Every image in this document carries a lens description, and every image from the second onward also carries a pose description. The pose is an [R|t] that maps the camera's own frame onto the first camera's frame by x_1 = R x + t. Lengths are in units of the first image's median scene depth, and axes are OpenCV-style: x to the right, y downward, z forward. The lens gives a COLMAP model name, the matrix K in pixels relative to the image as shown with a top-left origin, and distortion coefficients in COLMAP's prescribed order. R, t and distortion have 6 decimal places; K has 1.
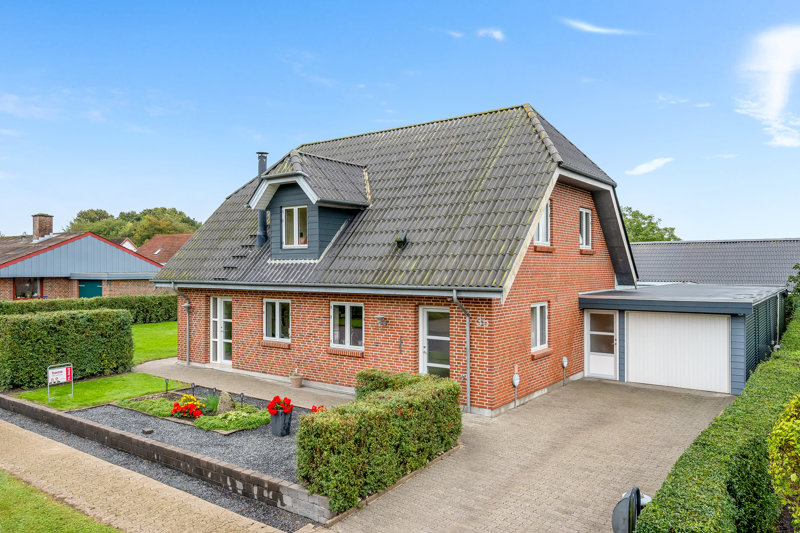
lens RADIAL K [[575.1, 0, 400.3], [0, 575.1, 266.4], [0, 0, 1]] dist [-0.014577, -0.000682]
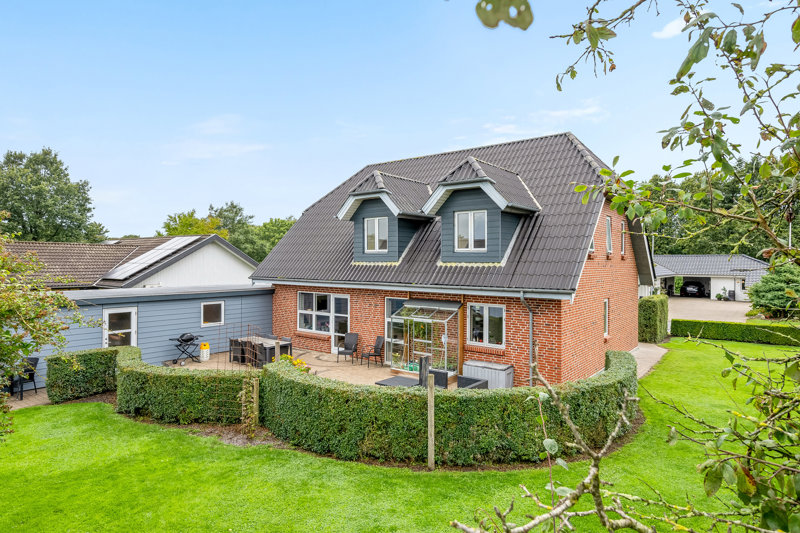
lens RADIAL K [[455.0, 0, 399.9], [0, 455.0, 264.2], [0, 0, 1]] dist [0.015918, -0.001766]
pose [[0.998073, 0.022230, -0.057933, -0.097769], [-0.022785, 0.999700, -0.008938, 0.000068], [0.057717, 0.010241, 0.998280, 0.064232]]
